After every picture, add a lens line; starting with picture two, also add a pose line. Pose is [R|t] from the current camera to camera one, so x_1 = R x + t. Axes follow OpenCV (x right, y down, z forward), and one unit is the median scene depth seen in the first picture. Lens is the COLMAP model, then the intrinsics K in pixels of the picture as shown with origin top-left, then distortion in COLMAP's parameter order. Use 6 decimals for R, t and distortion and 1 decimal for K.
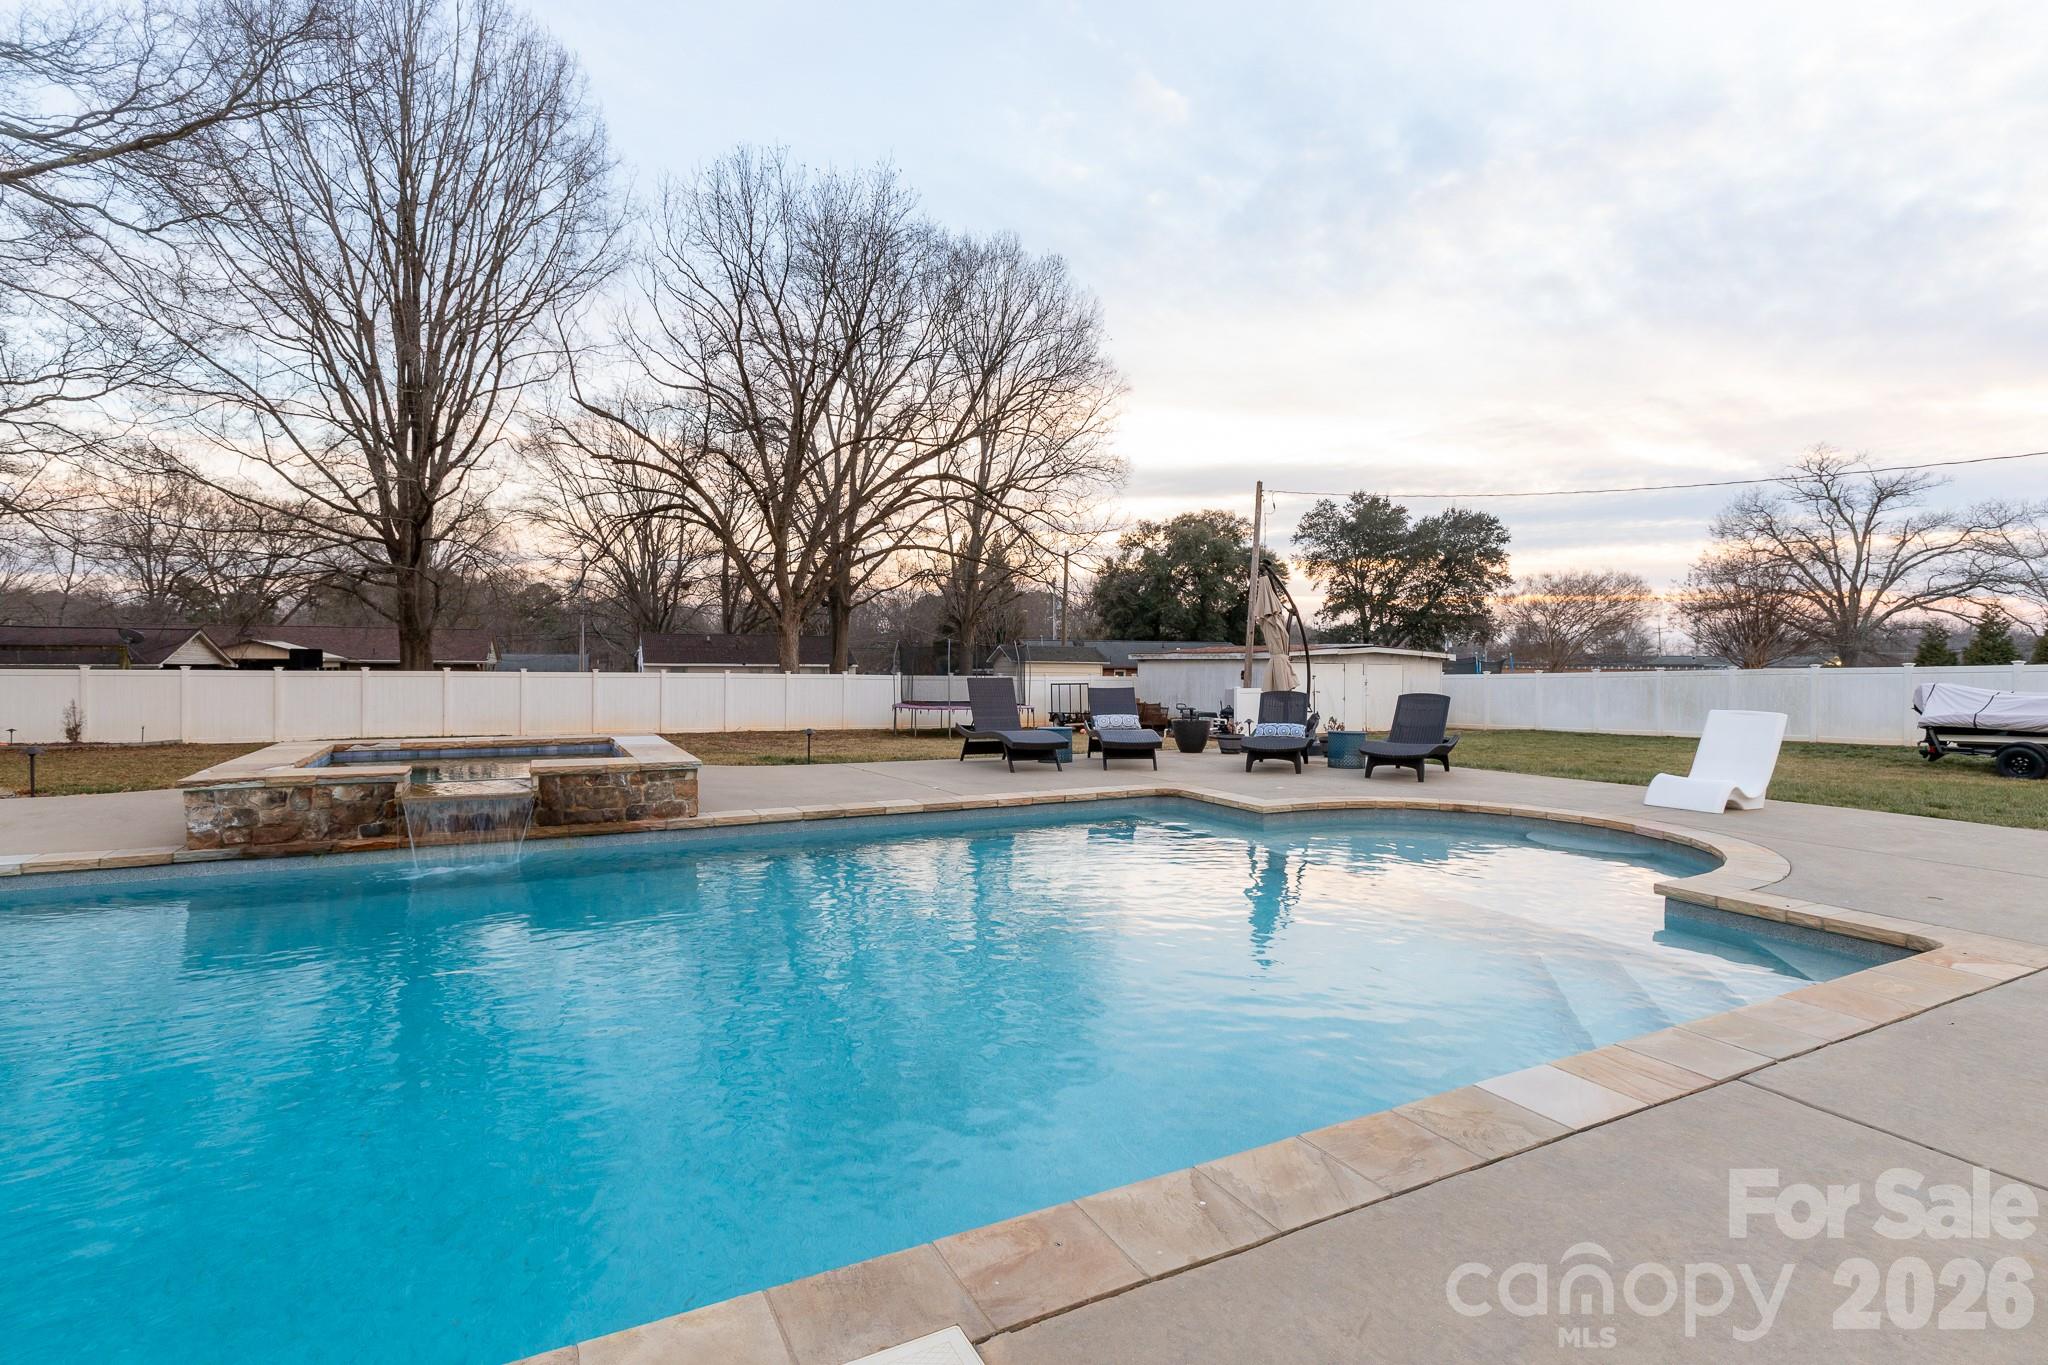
lens RADIAL K [[992.1, 0, 1023.5], [0, 992.1, 668.7], [0, 0, 1]] dist [-0.004289, 0.002225]
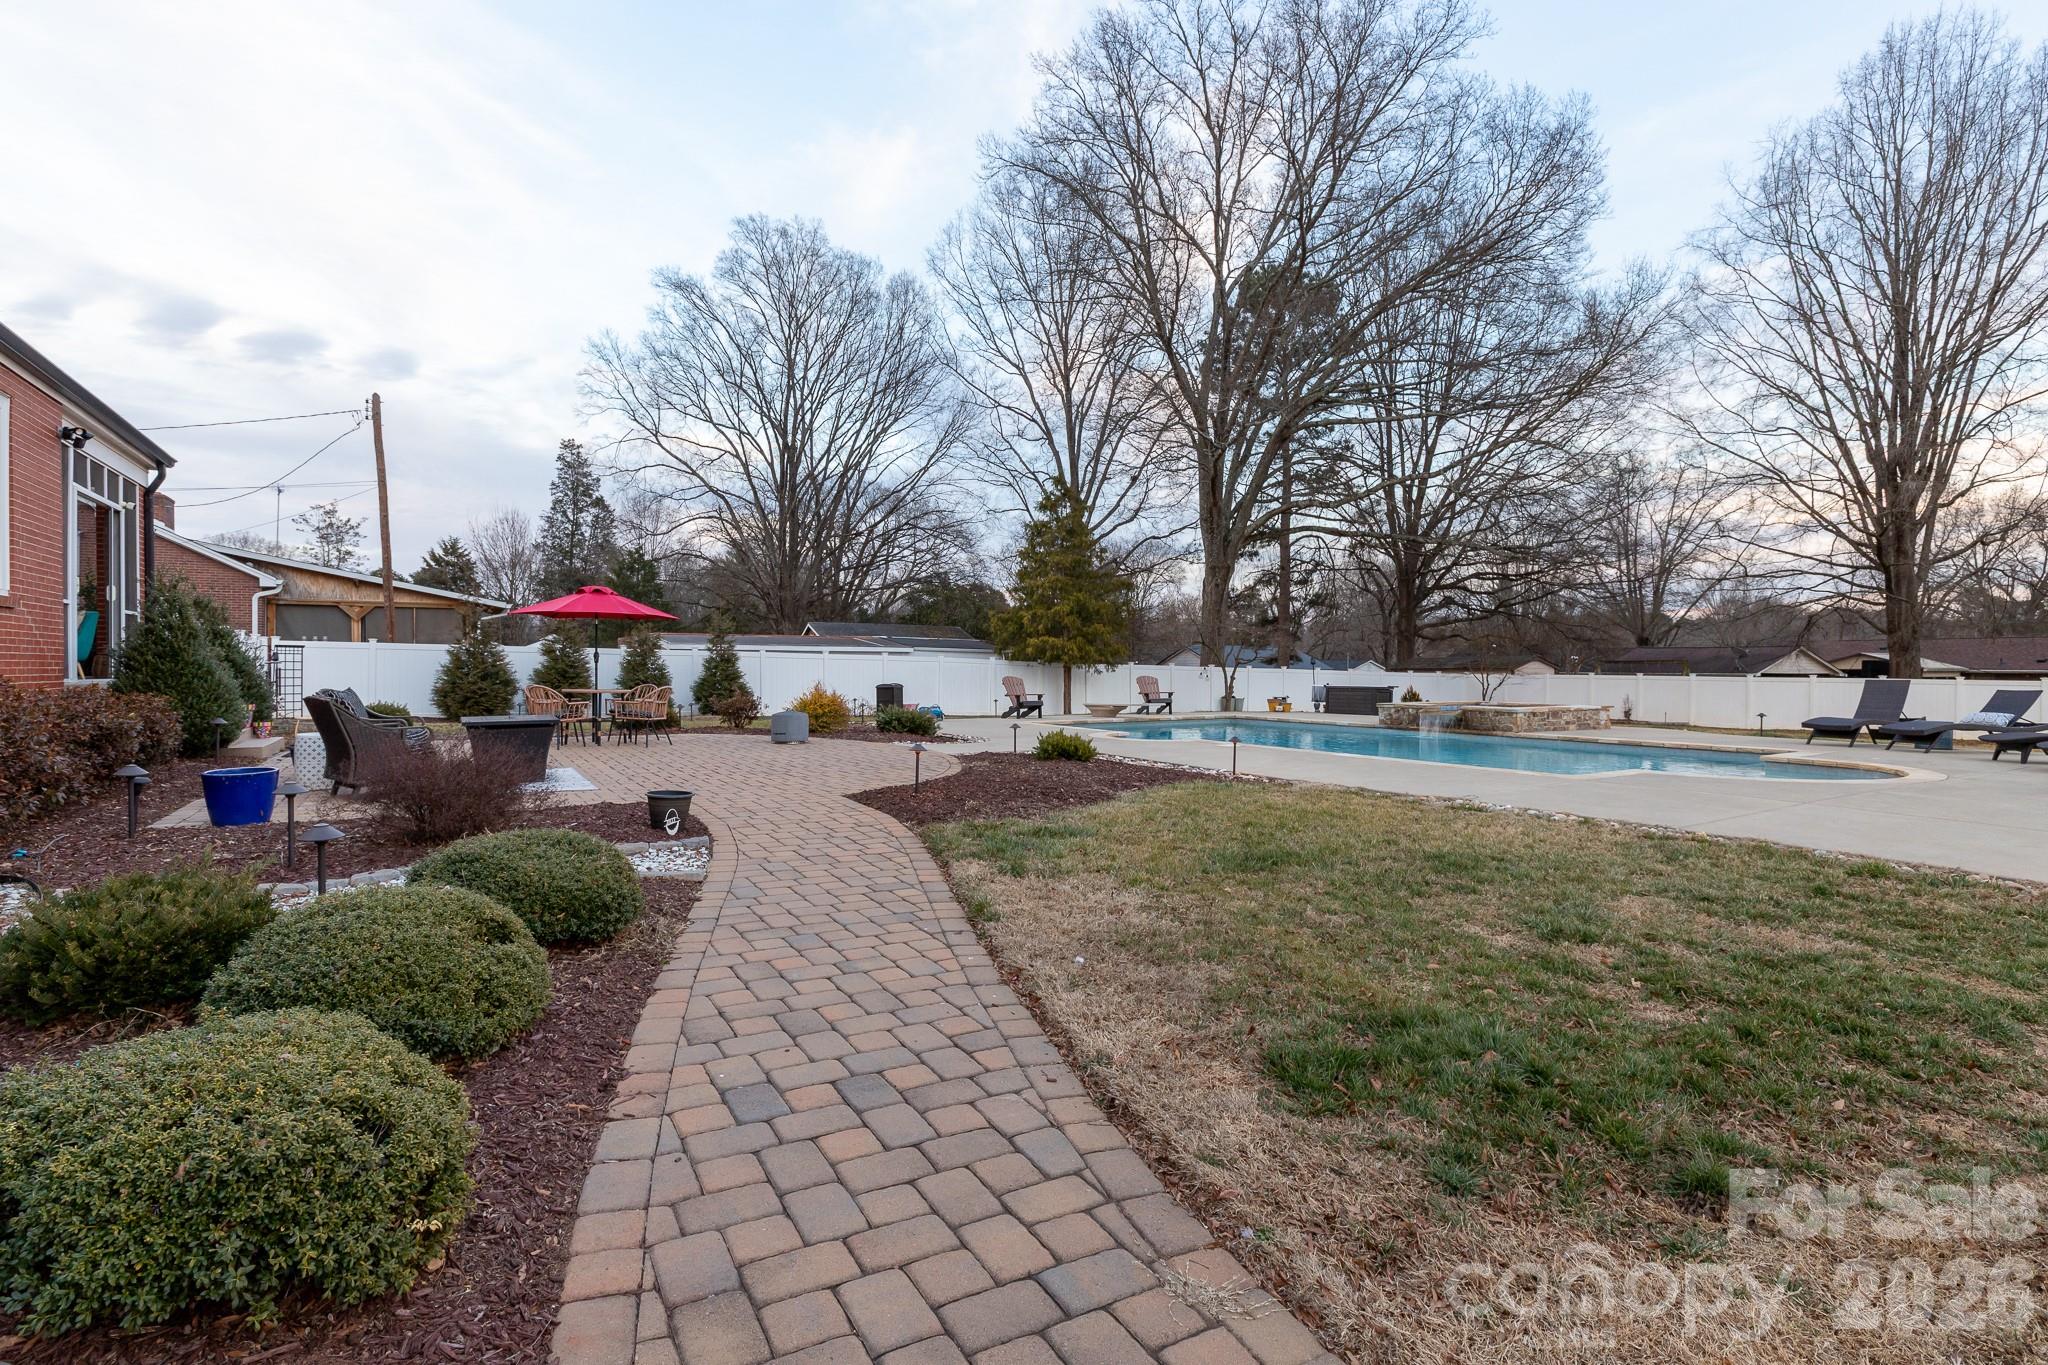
lens RADIAL K [[992.1, 0, 1021.8], [0, 992.1, 679.5], [0, 0, 1]] dist [-0.004289, 0.002225]
pose [[0.060166, 0.007504, -0.998160, 0.331683], [-0.008402, 0.999940, 0.007011, 0.002181], [0.998153, 0.007965, 0.060225, -0.057212]]
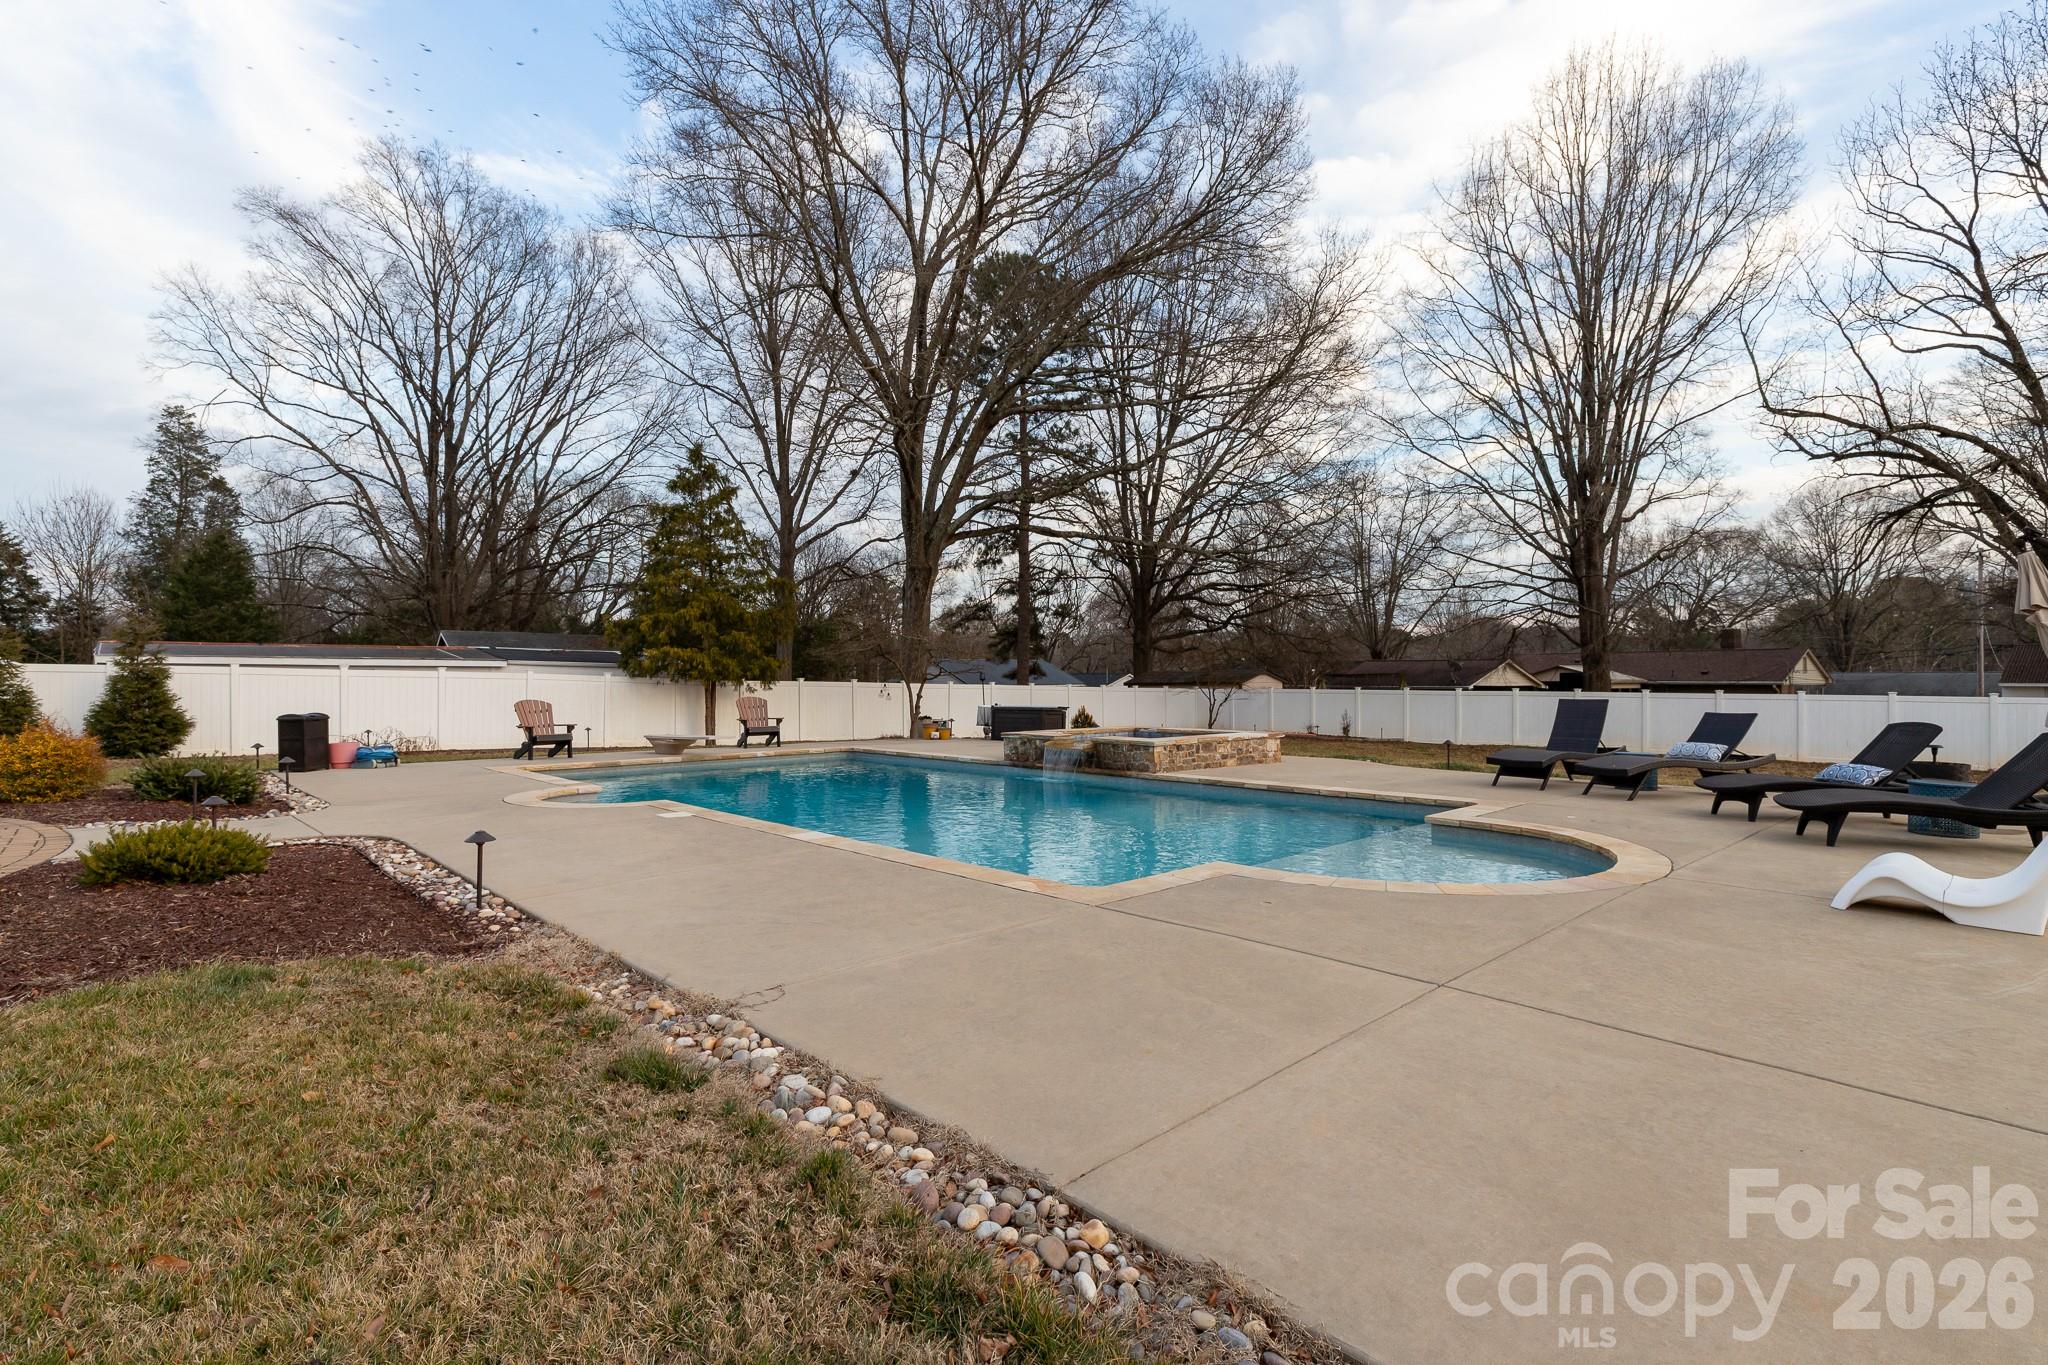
lens RADIAL K [[992.1, 0, 1029.2], [0, 992.1, 677.0], [0, 0, 1]] dist [-0.004289, 0.002225]
pose [[0.267418, -0.010089, -0.963528, 0.221587], [-0.002050, 0.999937, -0.011039, -0.000674], [0.963578, 0.004927, 0.267381, 0.050612]]
